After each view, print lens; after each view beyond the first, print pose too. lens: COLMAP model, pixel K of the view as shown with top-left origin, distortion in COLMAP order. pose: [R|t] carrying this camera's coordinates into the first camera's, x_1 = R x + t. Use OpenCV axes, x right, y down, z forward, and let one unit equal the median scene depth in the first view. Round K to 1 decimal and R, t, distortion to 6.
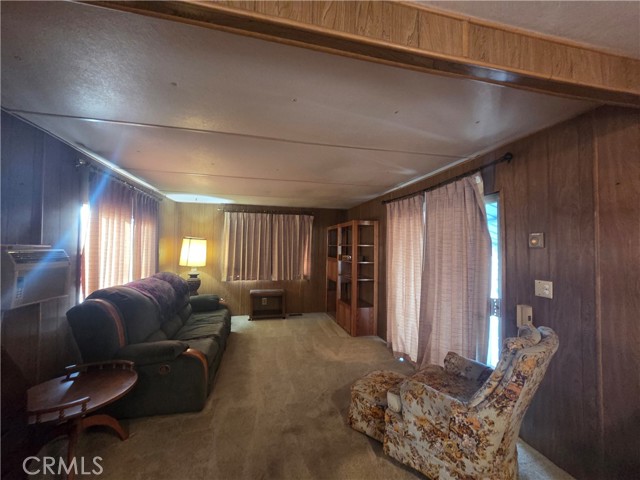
lens RADIAL K [[262.7, 0, 321.2], [0, 262.7, 240.8], [0, 0, 1]] dist [-0.003783, 0.000280]
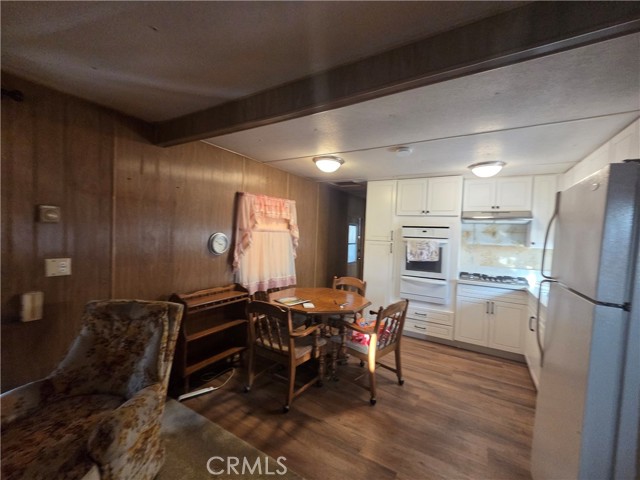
lens RADIAL K [[262.7, 0, 320.8], [0, 262.7, 243.0], [0, 0, 1]] dist [-0.003783, 0.000280]
pose [[-0.718174, -0.065445, 0.692779, -0.595040], [-0.057244, 0.997750, 0.034911, 0.014031], [-0.693505, -0.014585, -0.720304, 1.313676]]
